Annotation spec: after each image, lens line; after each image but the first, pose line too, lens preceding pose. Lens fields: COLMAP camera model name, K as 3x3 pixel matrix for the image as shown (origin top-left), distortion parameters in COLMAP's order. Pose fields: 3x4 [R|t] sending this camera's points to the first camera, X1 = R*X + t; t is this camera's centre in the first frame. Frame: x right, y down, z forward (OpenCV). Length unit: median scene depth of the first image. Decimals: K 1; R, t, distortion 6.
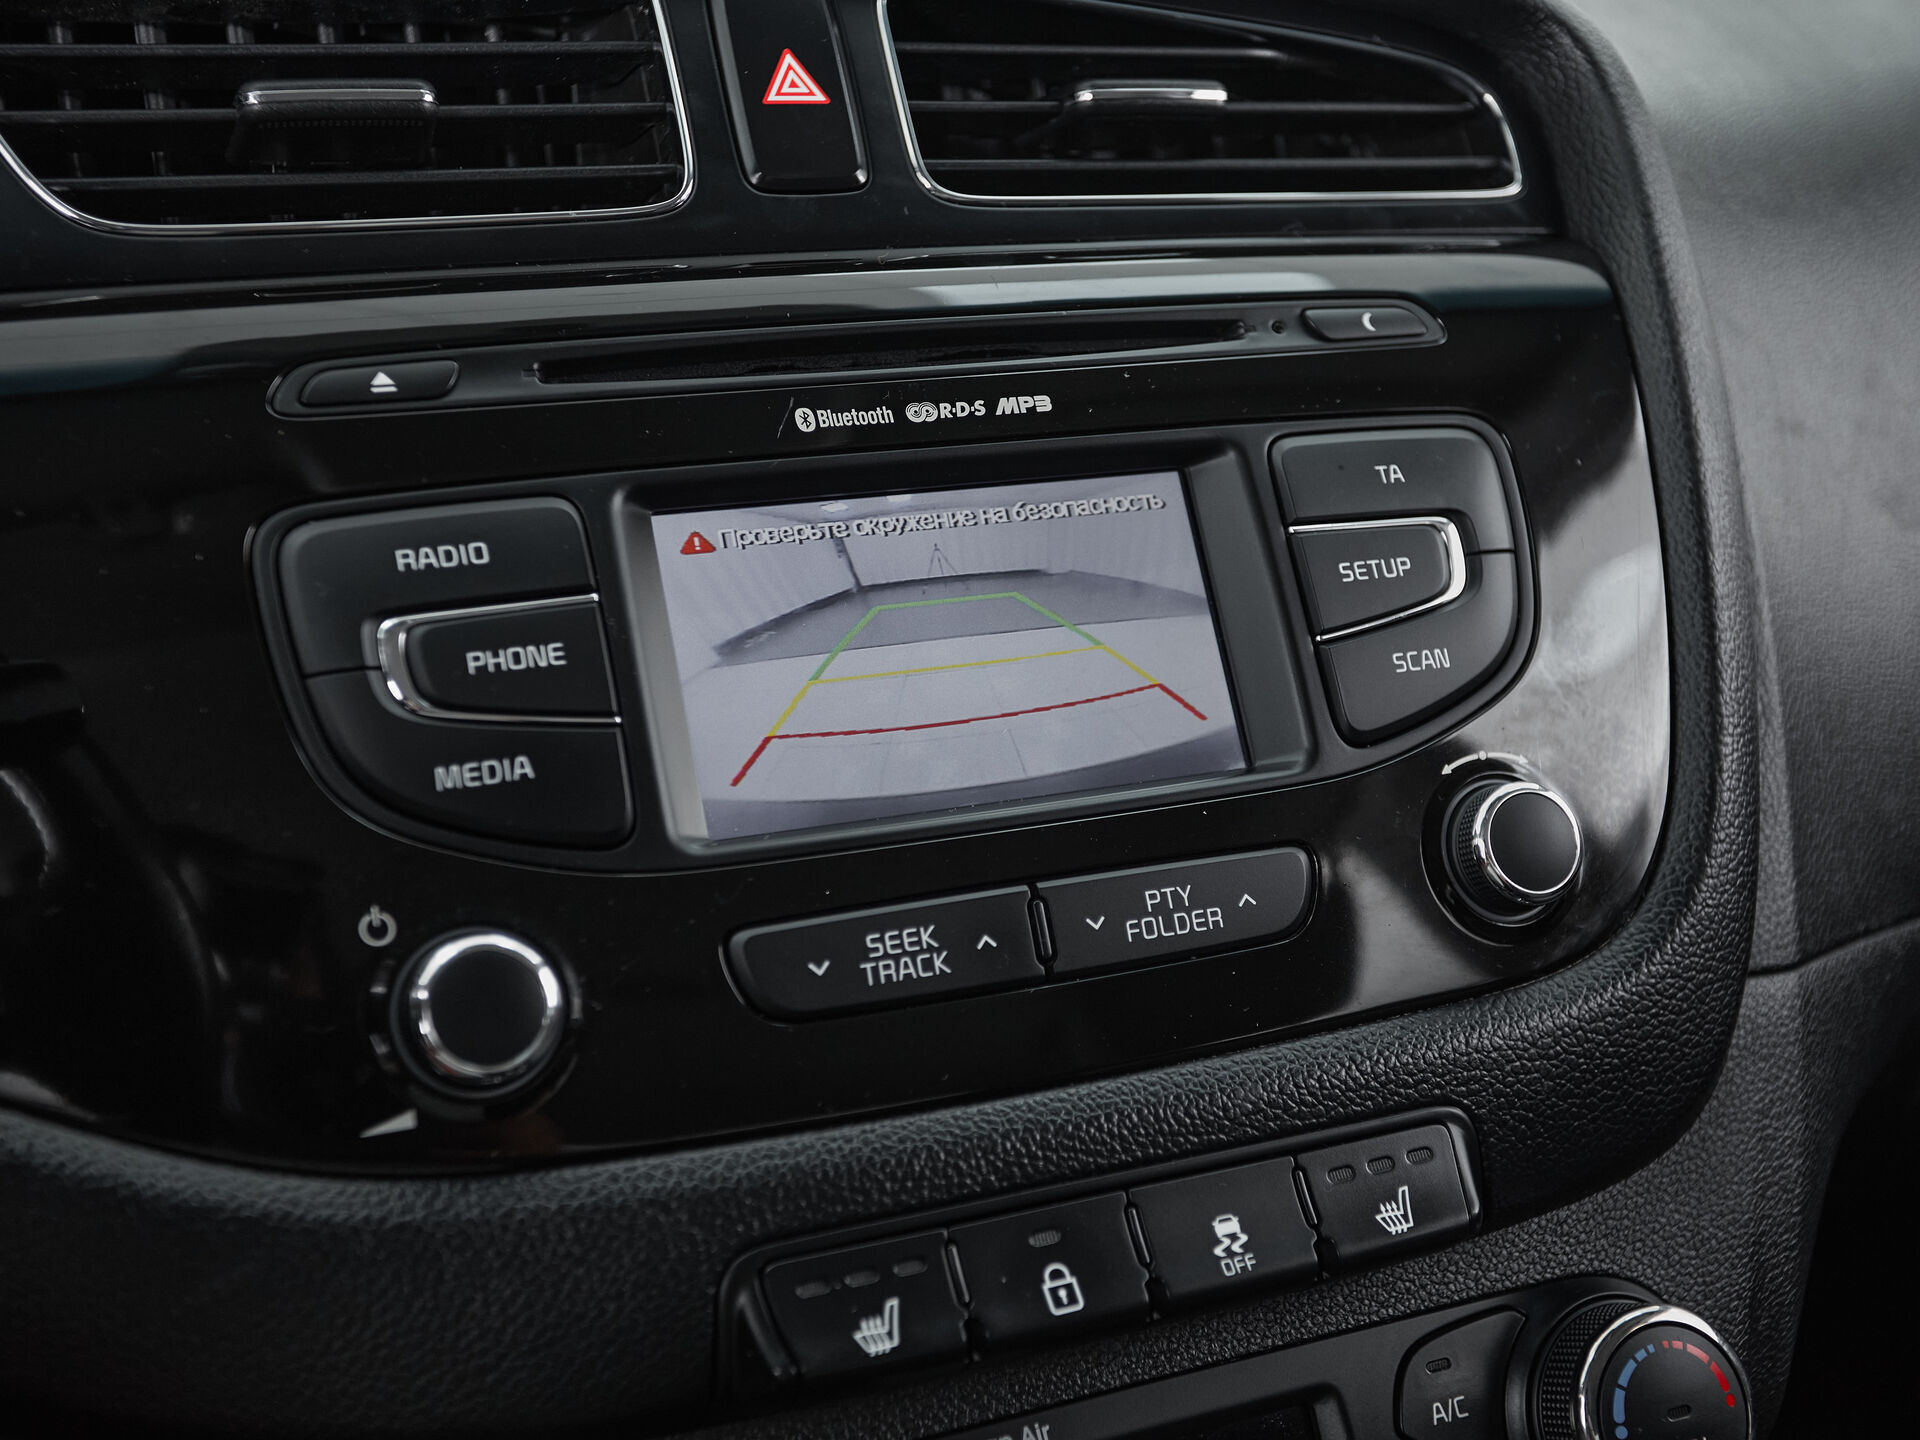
lens RADIAL K [[2422.3, 0, 980.6], [0, 2422.3, 687.4], [0, 0, 1]] dist [0.015448, 0.000000]
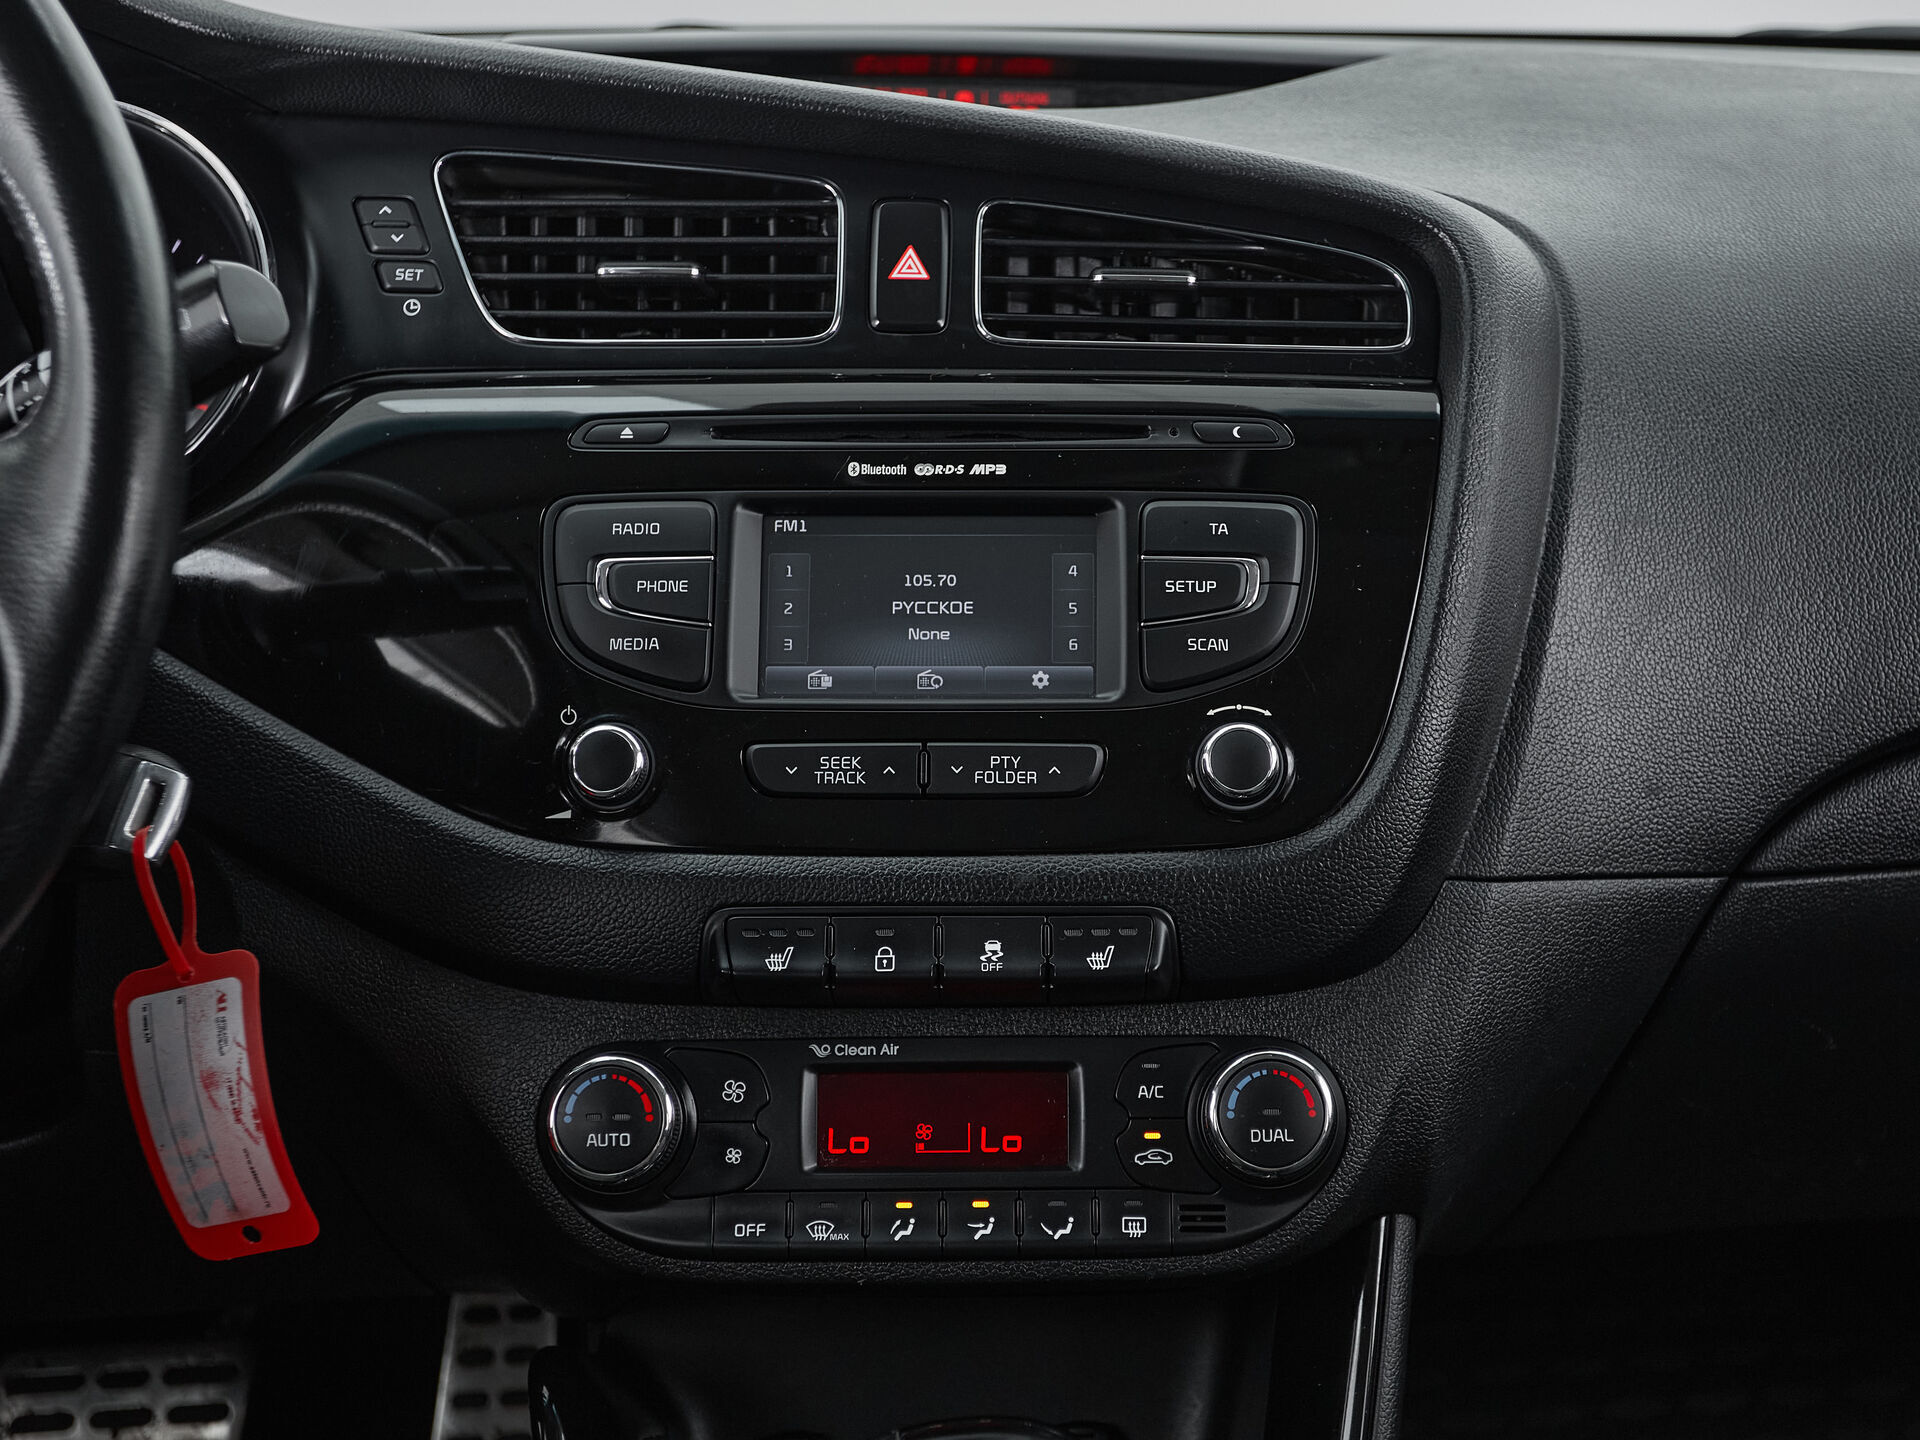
lens RADIAL K [[2758.0, 0, 1025.7], [0, 2758.0, 761.3], [0, 0, 1]] dist [0.011191, 0.000000]
pose [[0.915818, 0.121479, -0.382780, 0.852799], [-0.107822, 0.992534, 0.057022, -0.027996], [0.386849, -0.010949, 0.922078, -0.820002]]
